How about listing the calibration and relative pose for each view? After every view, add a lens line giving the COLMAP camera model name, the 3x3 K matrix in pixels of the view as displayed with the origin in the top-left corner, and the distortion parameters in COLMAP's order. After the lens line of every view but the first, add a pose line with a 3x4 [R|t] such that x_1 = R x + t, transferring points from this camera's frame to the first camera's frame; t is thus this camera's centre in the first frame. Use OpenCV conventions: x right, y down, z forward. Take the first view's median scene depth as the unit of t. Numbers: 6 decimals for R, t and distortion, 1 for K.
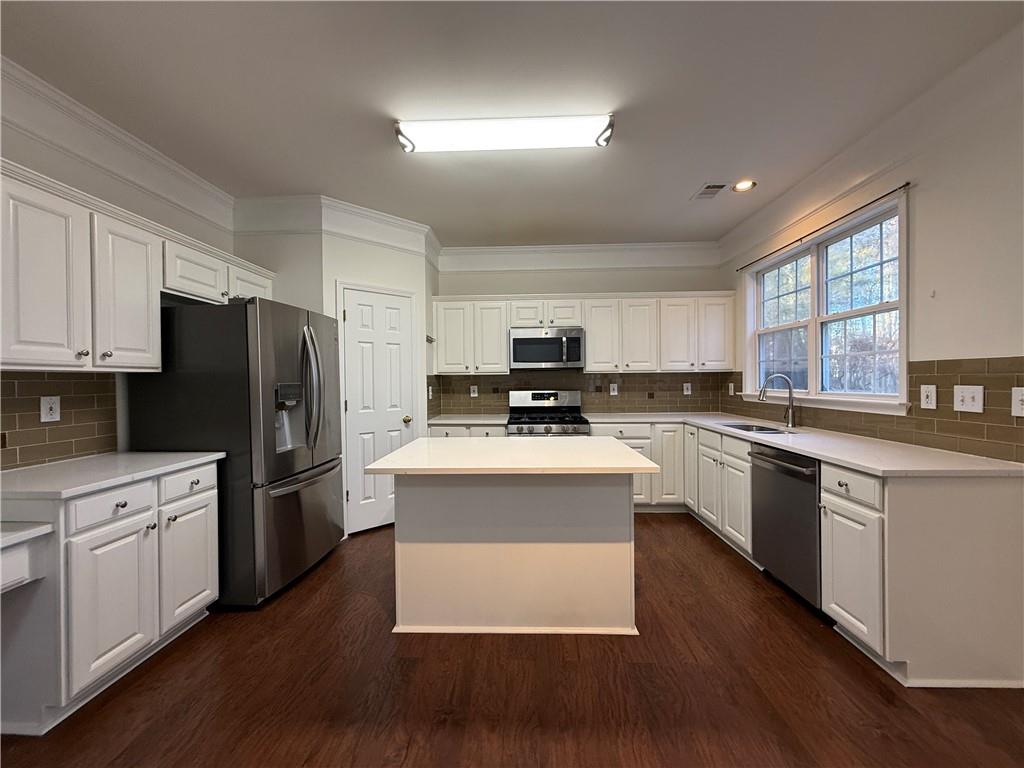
lens RADIAL K [[410.0, 0, 509.9], [0, 410.0, 385.5], [0, 0, 1]] dist [-0.000808, -0.000089]
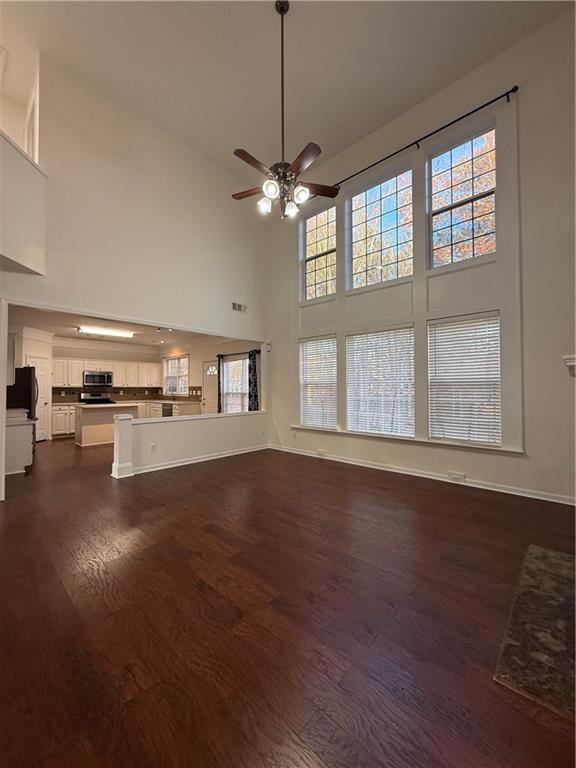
lens RADIAL K [[307.5, 0, 288.0], [0, 307.5, 384.0], [0, 0, 1]] dist [-0.000808, -0.000089]
pose [[0.654765, 0.020182, 0.755563, -0.717994], [0.004658, 0.999517, -0.030735, 0.024025], [-0.755819, 0.023643, 0.654354, -1.531084]]
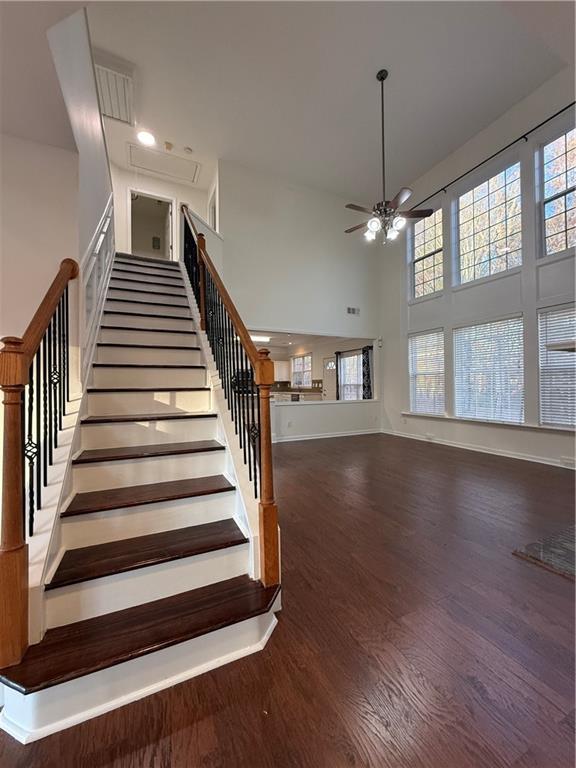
lens RADIAL K [[307.5, 0, 288.0], [0, 307.5, 384.0], [0, 0, 1]] dist [-0.000808, -0.000089]
pose [[0.888264, 0.002600, 0.459325, -0.901018], [0.007487, 0.999769, -0.020138, 0.057300], [-0.459272, 0.021327, 0.888040, -1.779622]]
